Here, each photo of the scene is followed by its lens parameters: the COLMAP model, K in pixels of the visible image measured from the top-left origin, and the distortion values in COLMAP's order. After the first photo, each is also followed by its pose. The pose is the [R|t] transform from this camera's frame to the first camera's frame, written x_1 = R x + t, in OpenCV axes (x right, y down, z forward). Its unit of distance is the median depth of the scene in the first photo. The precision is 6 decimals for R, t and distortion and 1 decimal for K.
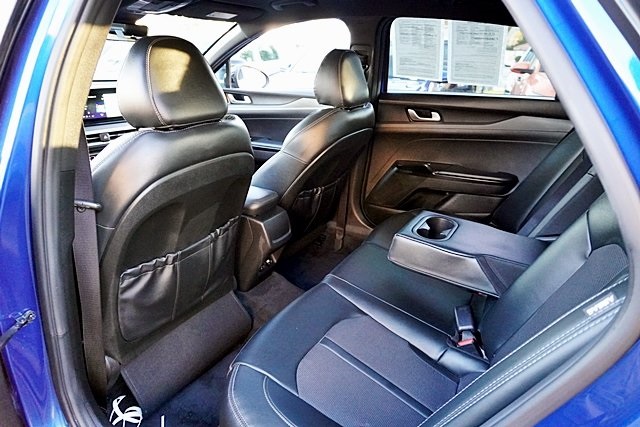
lens RADIAL K [[428.7, 0, 320.0], [0, 428.7, 213.5], [0, 0, 1]] dist [-0.045191, 0.030644]
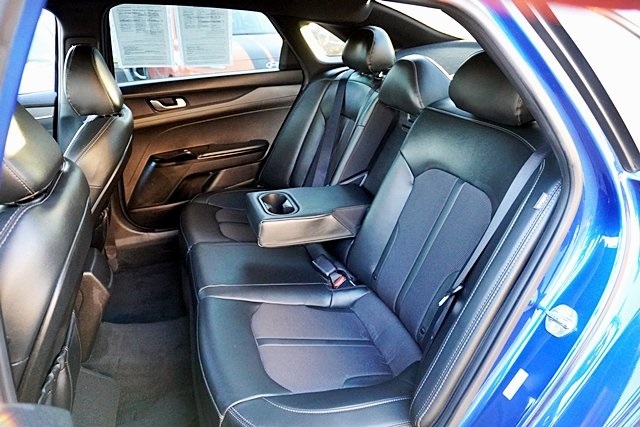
lens RADIAL K [[428.7, 0, 320.0], [0, 428.7, 213.5], [0, 0, 1]] dist [-0.045191, 0.030644]
pose [[0.657094, -0.355090, 0.664935, -0.280870], [0.301956, 0.932228, 0.199436, -0.090884], [-0.690688, 0.069733, 0.719783, 0.084286]]
